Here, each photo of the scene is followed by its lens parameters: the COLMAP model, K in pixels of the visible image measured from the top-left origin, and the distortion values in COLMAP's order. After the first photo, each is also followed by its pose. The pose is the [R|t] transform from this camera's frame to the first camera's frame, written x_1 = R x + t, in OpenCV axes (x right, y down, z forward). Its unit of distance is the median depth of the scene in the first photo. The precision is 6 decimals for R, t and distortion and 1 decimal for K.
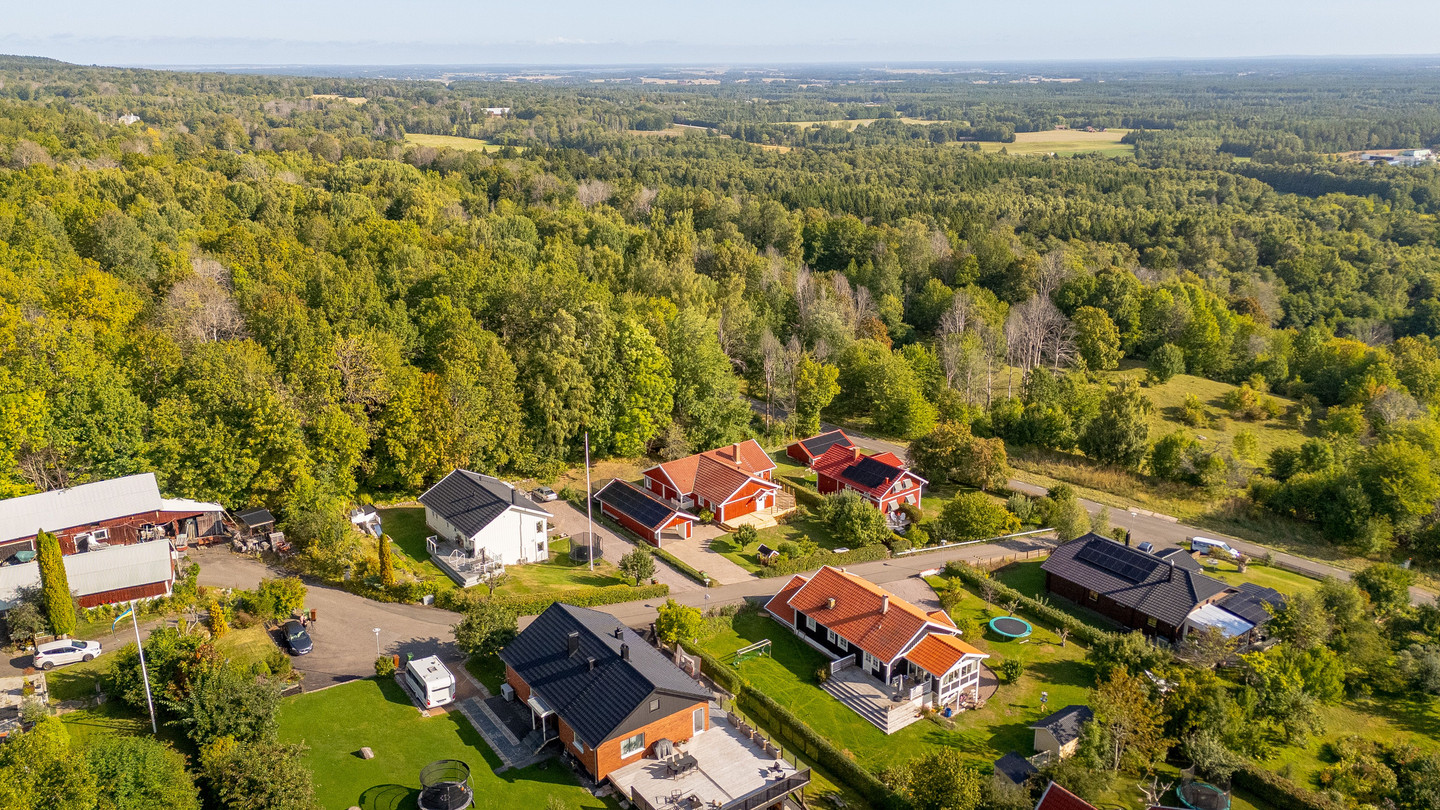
lens RADIAL K [[1020.4, 0, 720.0], [0, 1020.4, 405.0], [0, 0, 1]] dist [0.080029, -0.001175]
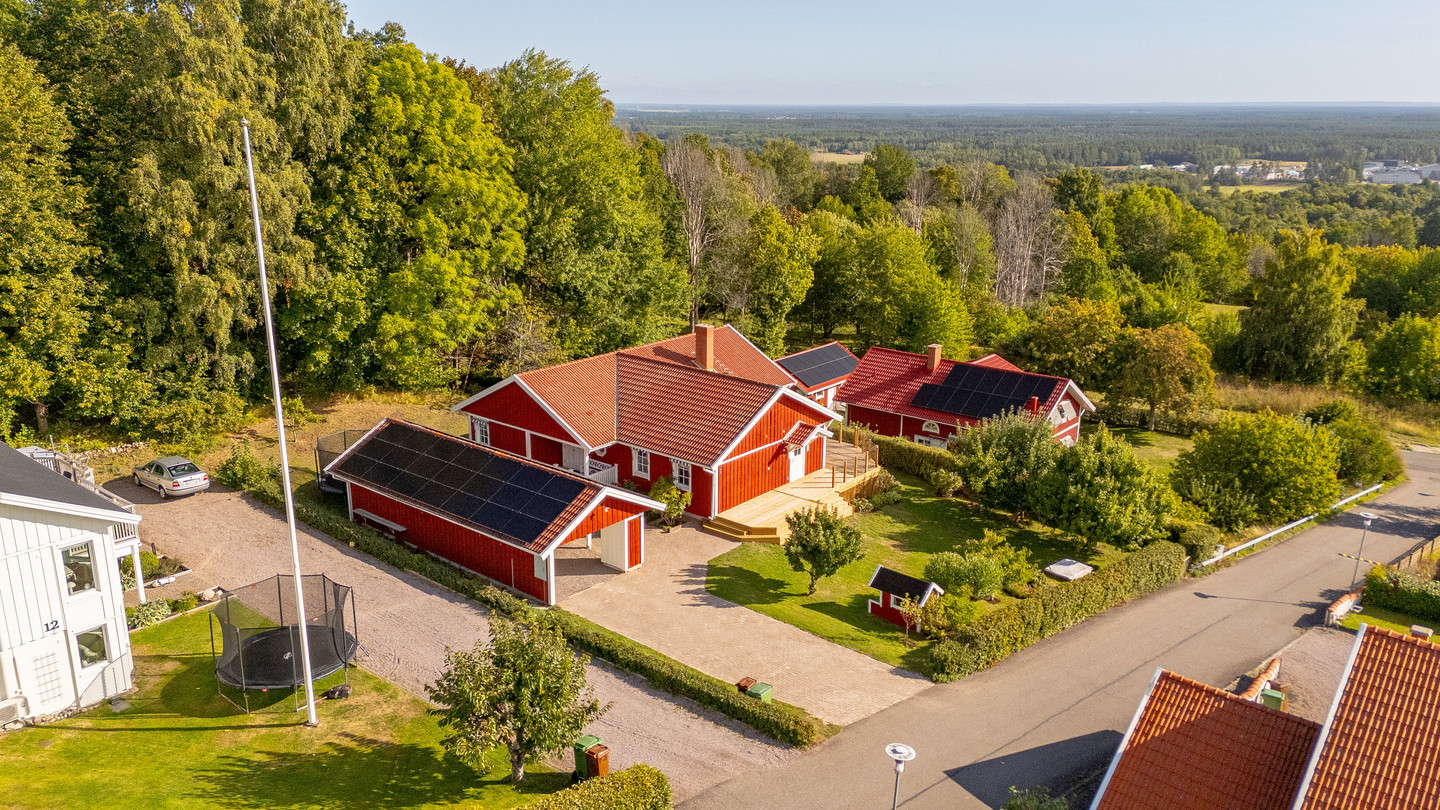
lens RADIAL K [[1026.0, 0, 727.4], [0, 1026.0, 428.6], [0, 0, 1]] dist [0.029709, -0.007464]
pose [[0.972964, -0.052662, 0.224871, -0.069741], [0.054627, 0.998504, -0.002524, 0.083909], [-0.224401, 0.014740, 0.974385, 0.639786]]
